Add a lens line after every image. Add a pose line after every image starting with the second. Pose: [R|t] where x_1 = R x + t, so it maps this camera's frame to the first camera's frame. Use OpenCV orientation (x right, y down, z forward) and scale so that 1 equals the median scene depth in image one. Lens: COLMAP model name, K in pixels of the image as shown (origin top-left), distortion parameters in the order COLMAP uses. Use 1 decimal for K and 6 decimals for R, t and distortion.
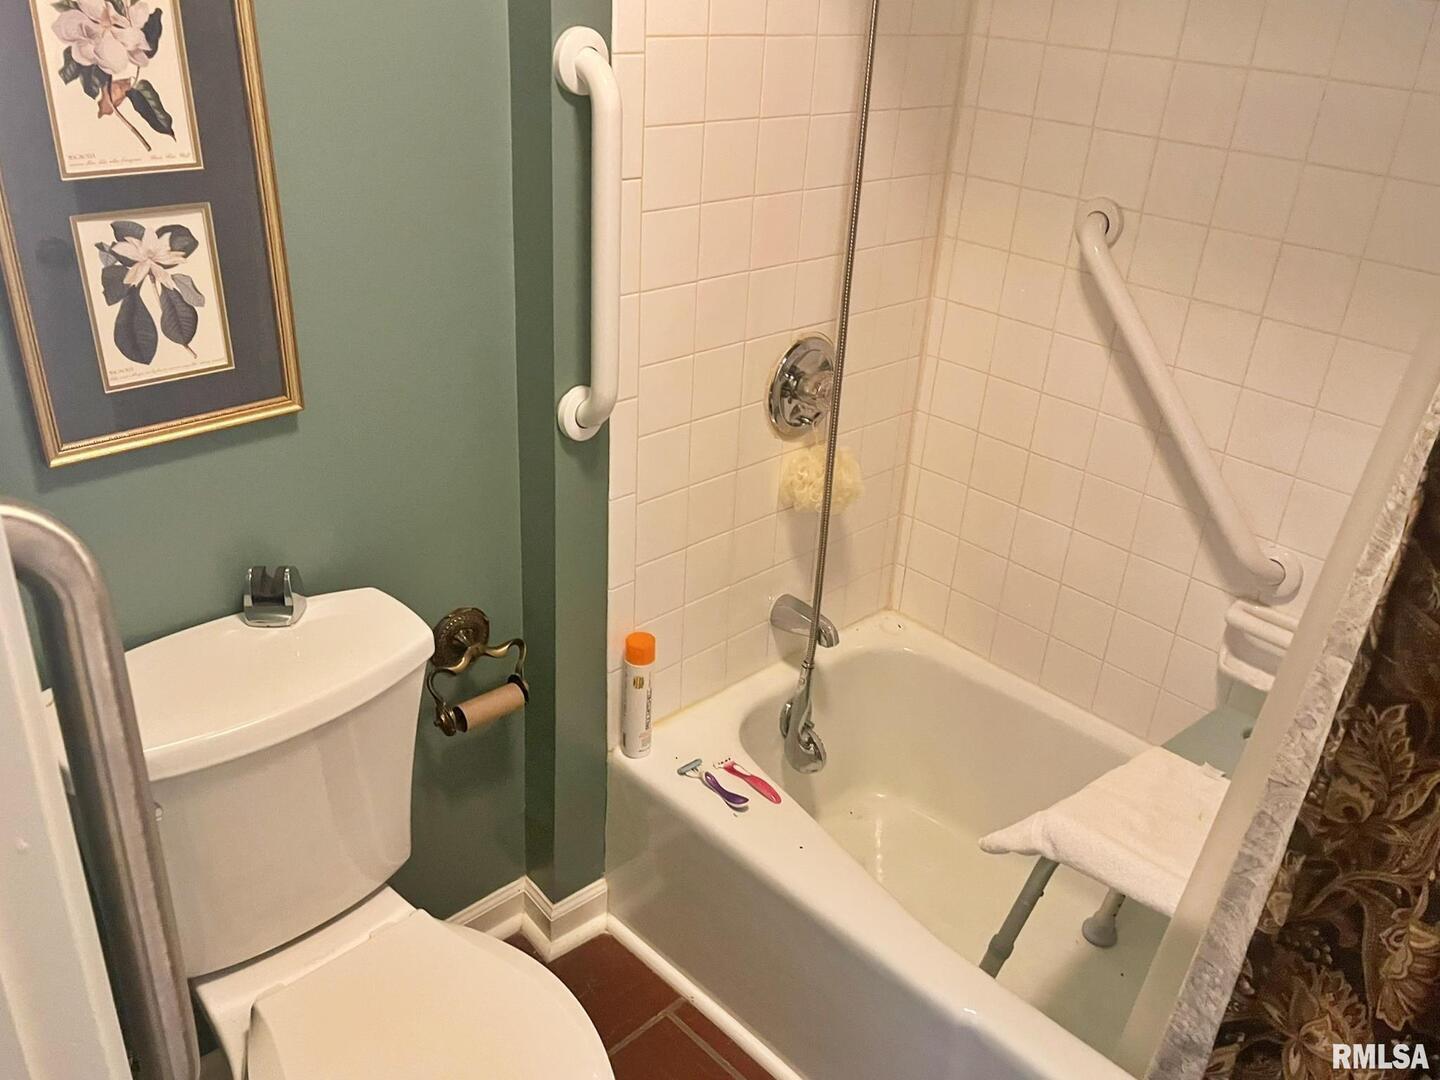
lens RADIAL K [[1187.2, 0, 720.0], [0, 1187.2, 540.0], [0, 0, 1]] dist [-0.003104, -0.006232]
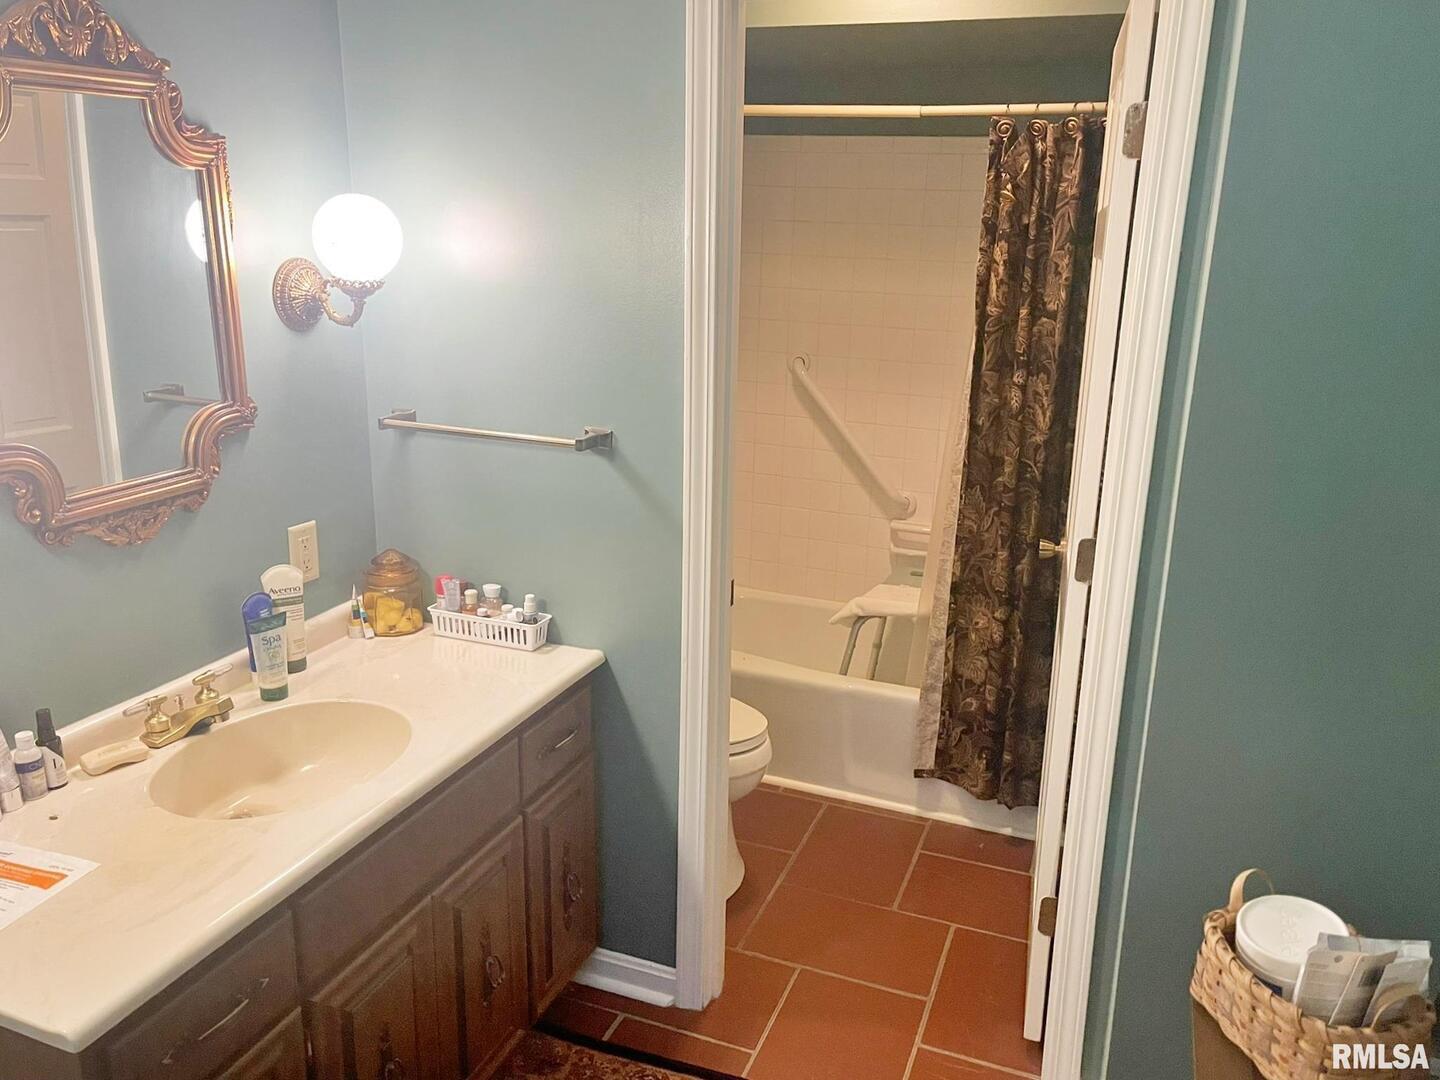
lens RADIAL K [[1187.2, 0, 720.0], [0, 1187.2, 540.0], [0, 0, 1]] dist [-0.003104, -0.006232]
pose [[0.913909, -0.151189, 0.376713, -1.088781], [0.207560, 0.971604, -0.113601, 0.433756], [-0.348840, 0.182011, 0.919338, -1.408071]]
